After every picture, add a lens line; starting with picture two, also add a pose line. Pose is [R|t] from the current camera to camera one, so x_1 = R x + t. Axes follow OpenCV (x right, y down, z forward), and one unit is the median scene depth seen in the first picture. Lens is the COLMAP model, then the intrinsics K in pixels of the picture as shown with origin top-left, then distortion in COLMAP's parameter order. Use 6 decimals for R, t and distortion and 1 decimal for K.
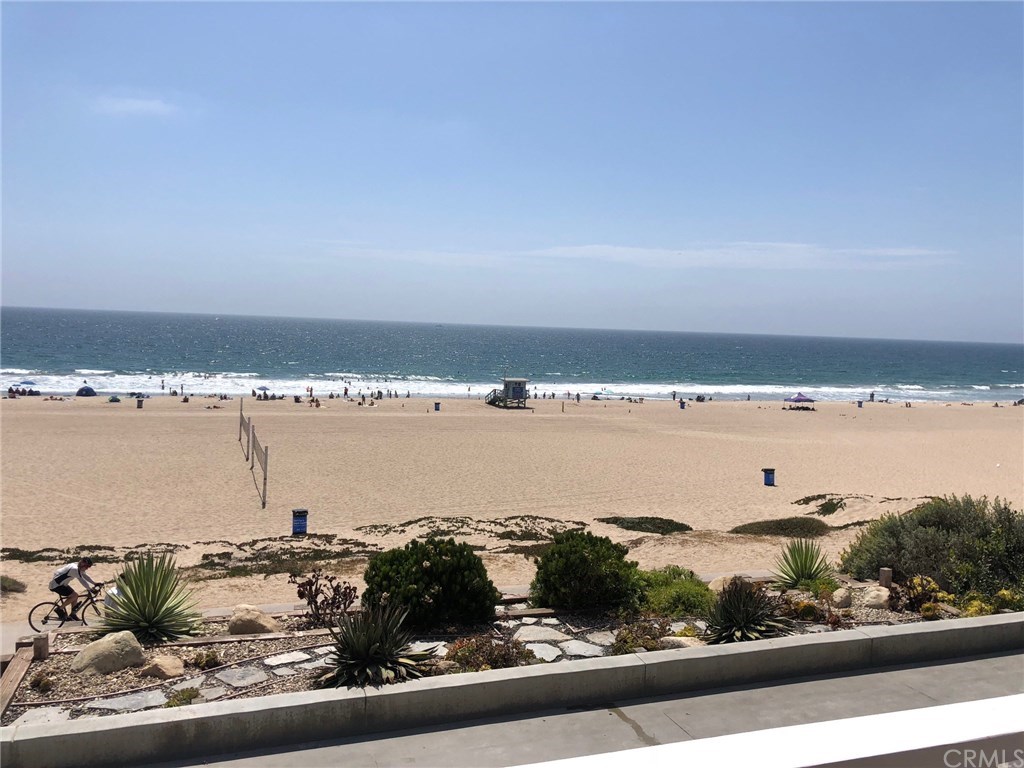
lens RADIAL K [[857.3, 0, 512.0], [0, 857.3, 384.0], [0, 0, 1]] dist [0.024977, 0.005442]
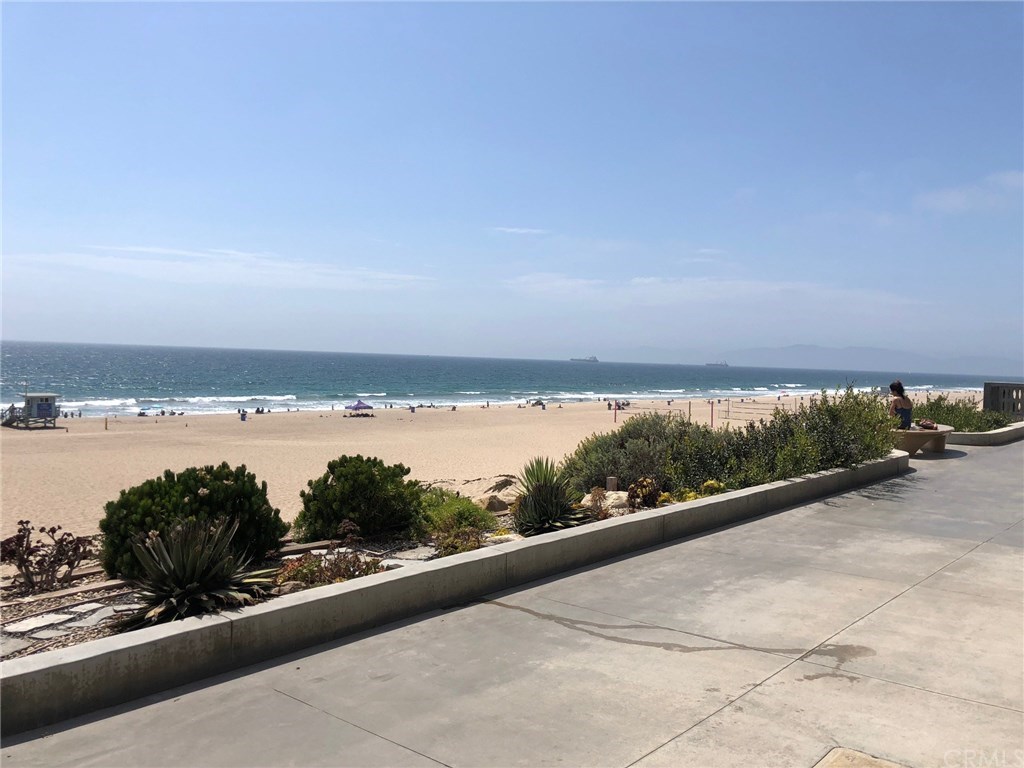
lens RADIAL K [[851.4, 0, 512.0], [0, 851.4, 384.0], [0, 0, 1]] dist [0.056649, -0.000266]
pose [[0.863173, -0.019831, 0.504519, -0.218930], [0.032676, 0.999328, -0.016626, 0.114748], [-0.503850, 0.030837, 0.863240, 0.140575]]
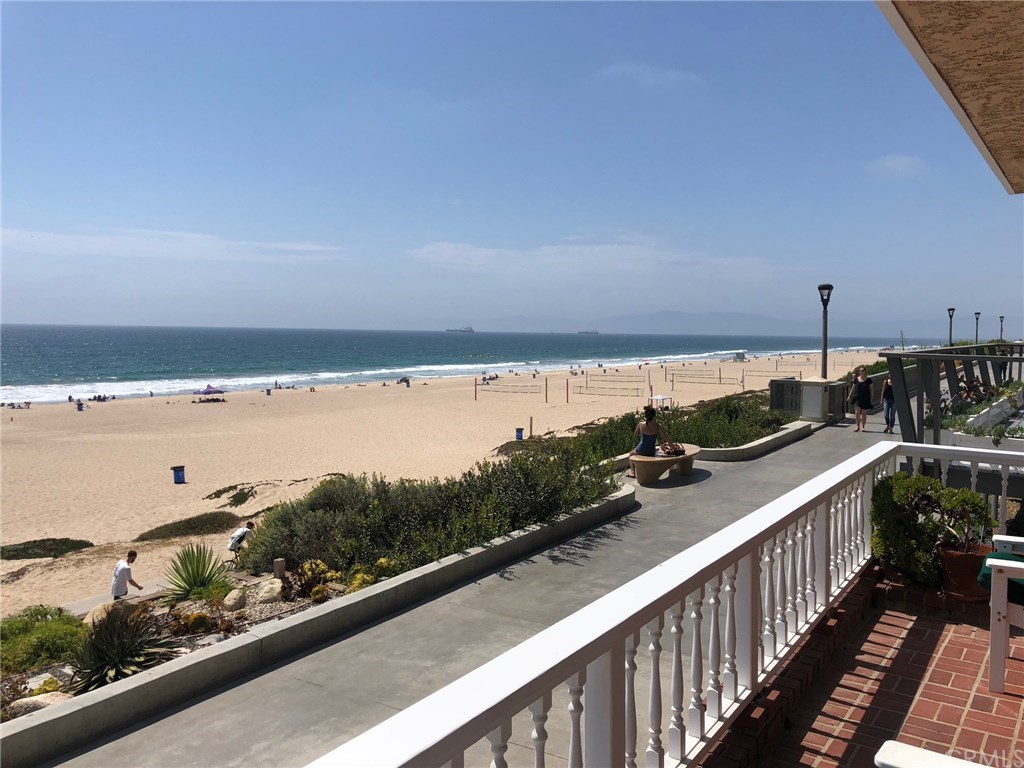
lens RADIAL K [[855.8, 0, 512.0], [0, 855.8, 384.0], [0, 0, 1]] dist [0.011300, 0.001584]
pose [[0.788576, -0.064721, 0.611522, 0.056221], [0.058490, 0.997832, 0.030181, -0.002005], [-0.612149, 0.011967, 0.790652, 0.052765]]
